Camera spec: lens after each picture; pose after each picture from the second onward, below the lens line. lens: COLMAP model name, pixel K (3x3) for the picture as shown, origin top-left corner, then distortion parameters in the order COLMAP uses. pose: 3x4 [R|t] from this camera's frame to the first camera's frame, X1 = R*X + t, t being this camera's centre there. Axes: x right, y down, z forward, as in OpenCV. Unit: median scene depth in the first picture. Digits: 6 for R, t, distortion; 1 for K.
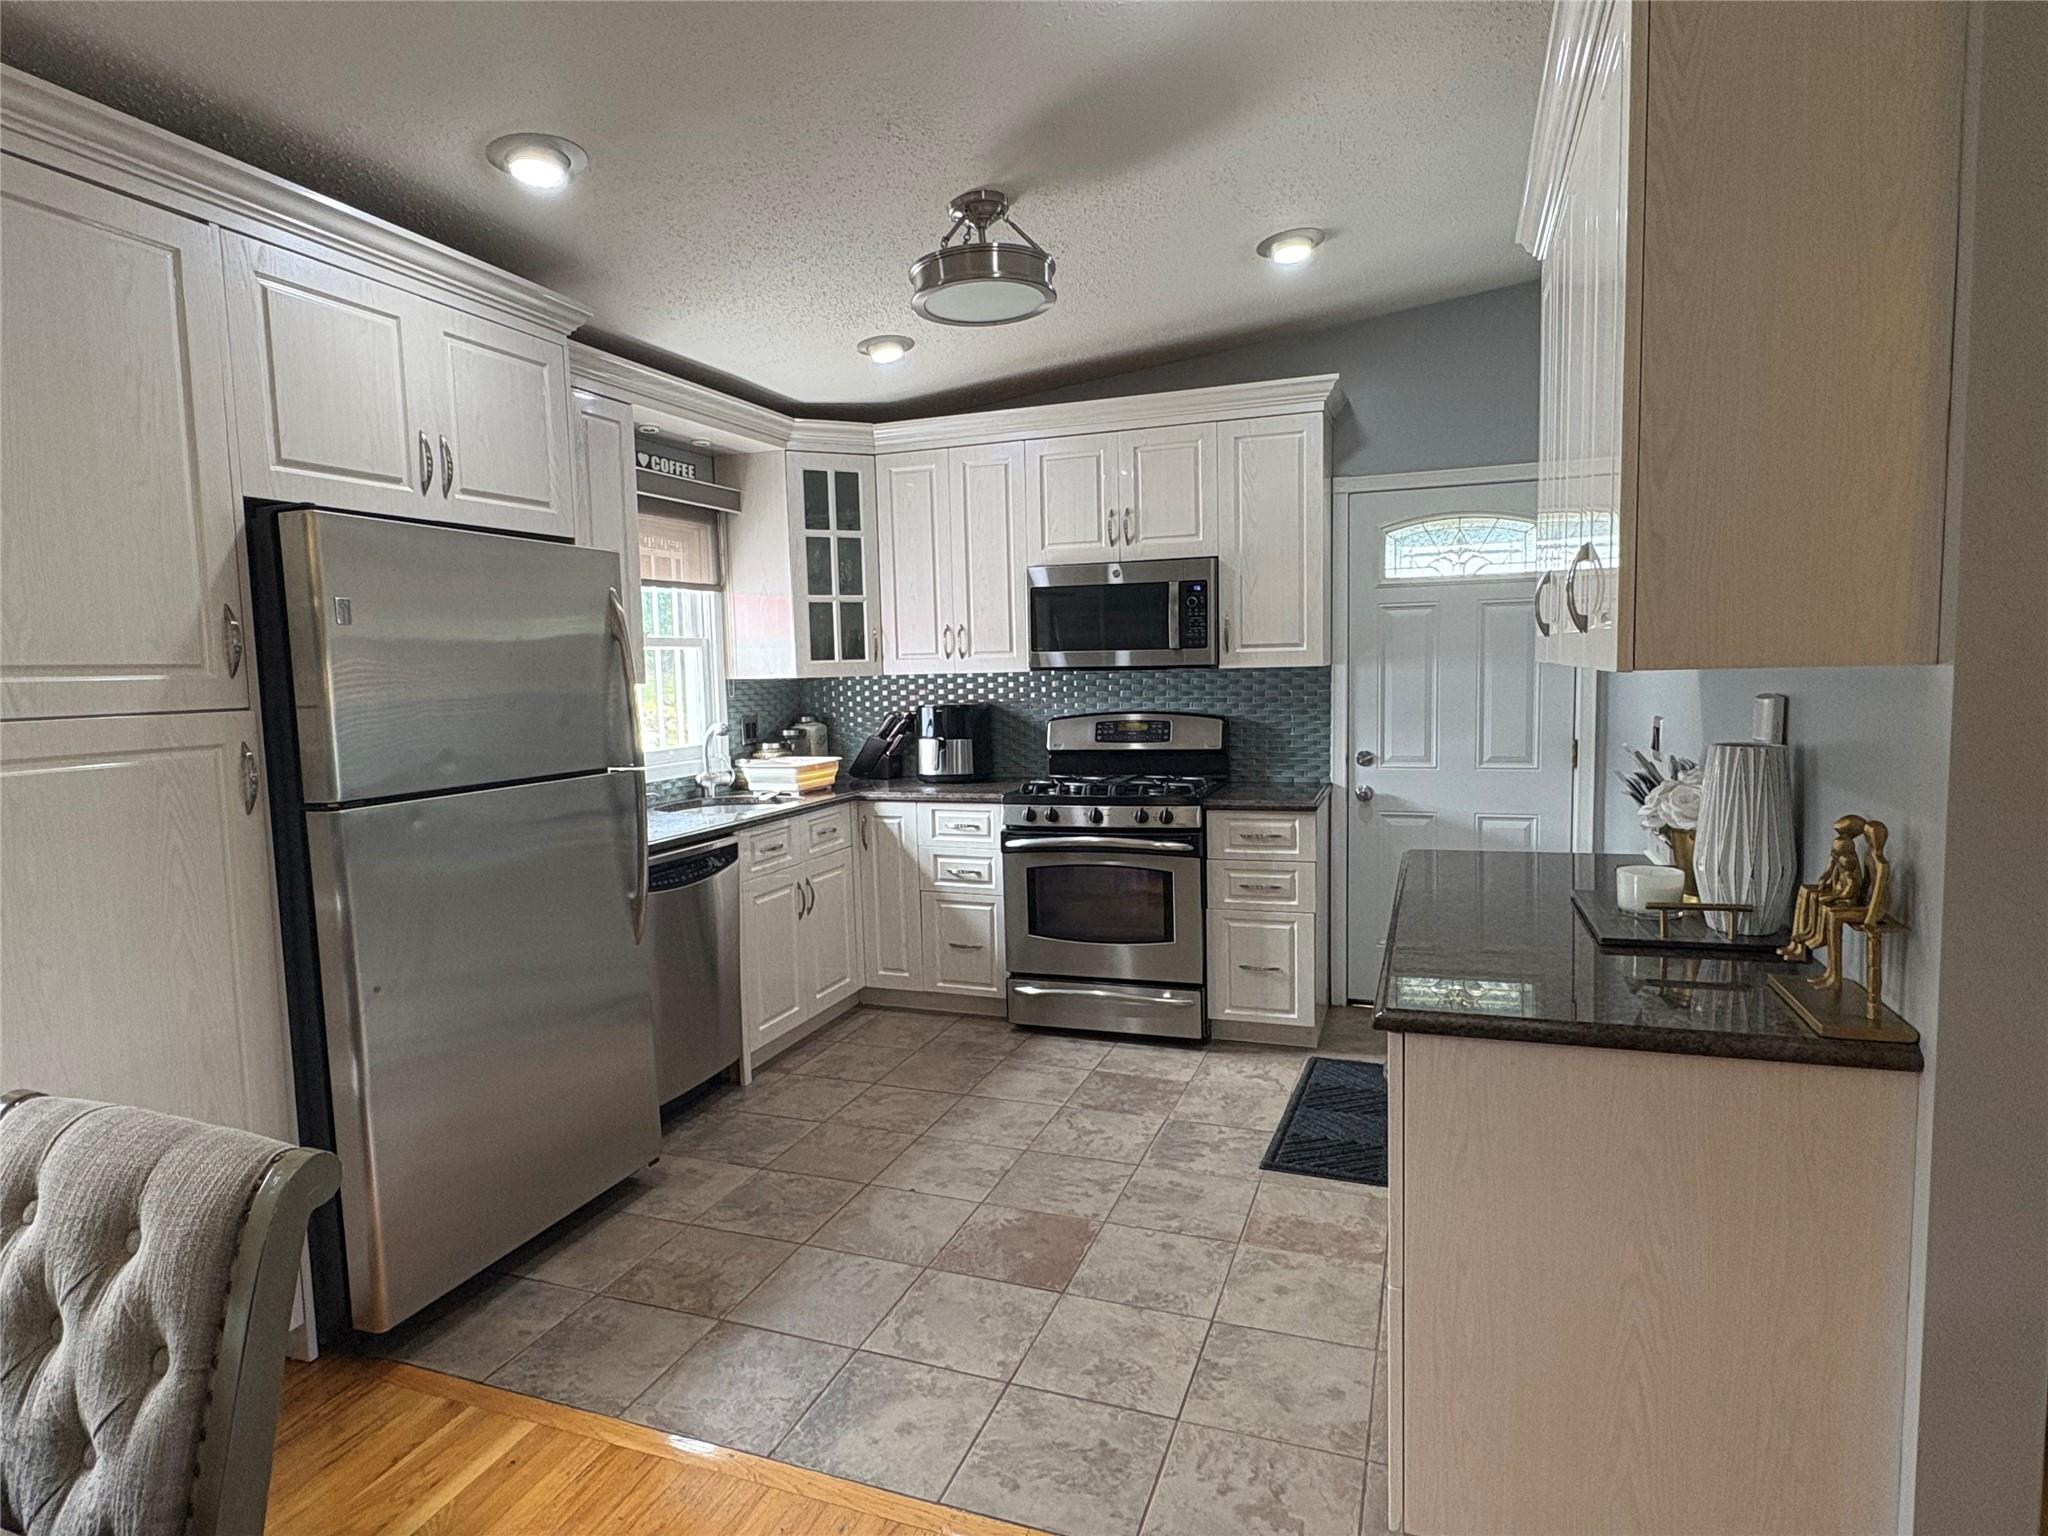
lens RADIAL K [[1127.7, 0, 1018.0], [0, 1127.7, 765.8], [0, 0, 1]] dist [-0.002254, 0.000091]
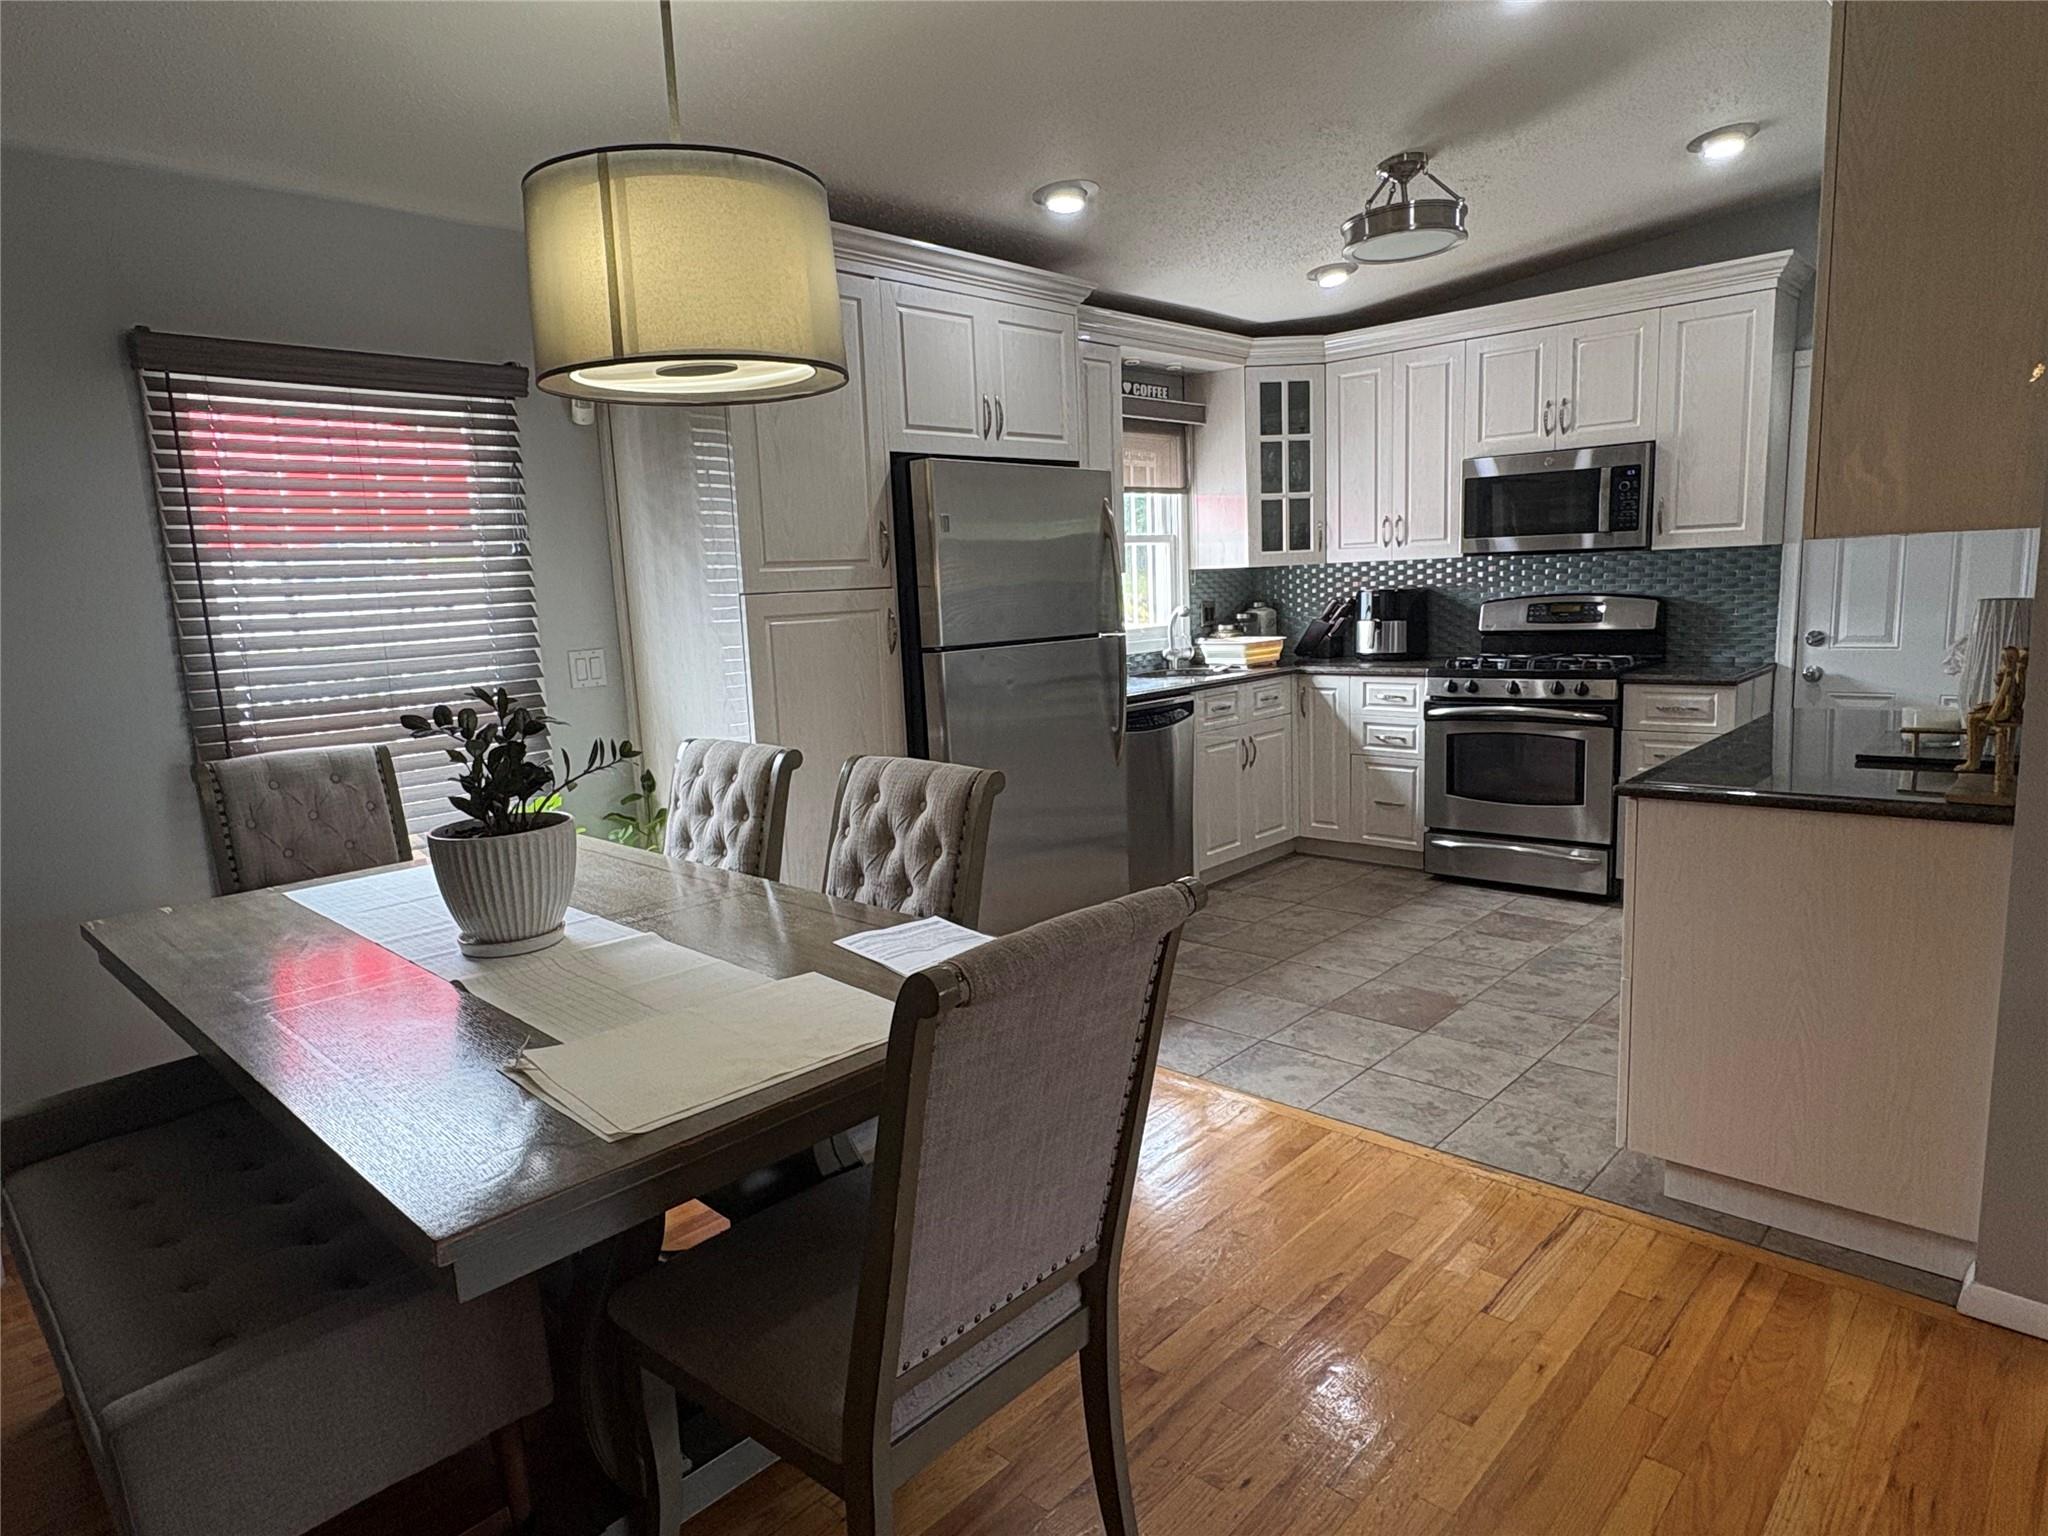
lens RADIAL K [[1210.7, 0, 1010.5], [0, 1210.7, 771.0], [0, 0, 1]] dist [-0.002123, 0.000224]
pose [[0.920453, 0.047357, -0.387974, 0.092560], [-0.015260, 0.996230, 0.085400, 0.037342], [0.390556, -0.072687, 0.917705, -0.328865]]
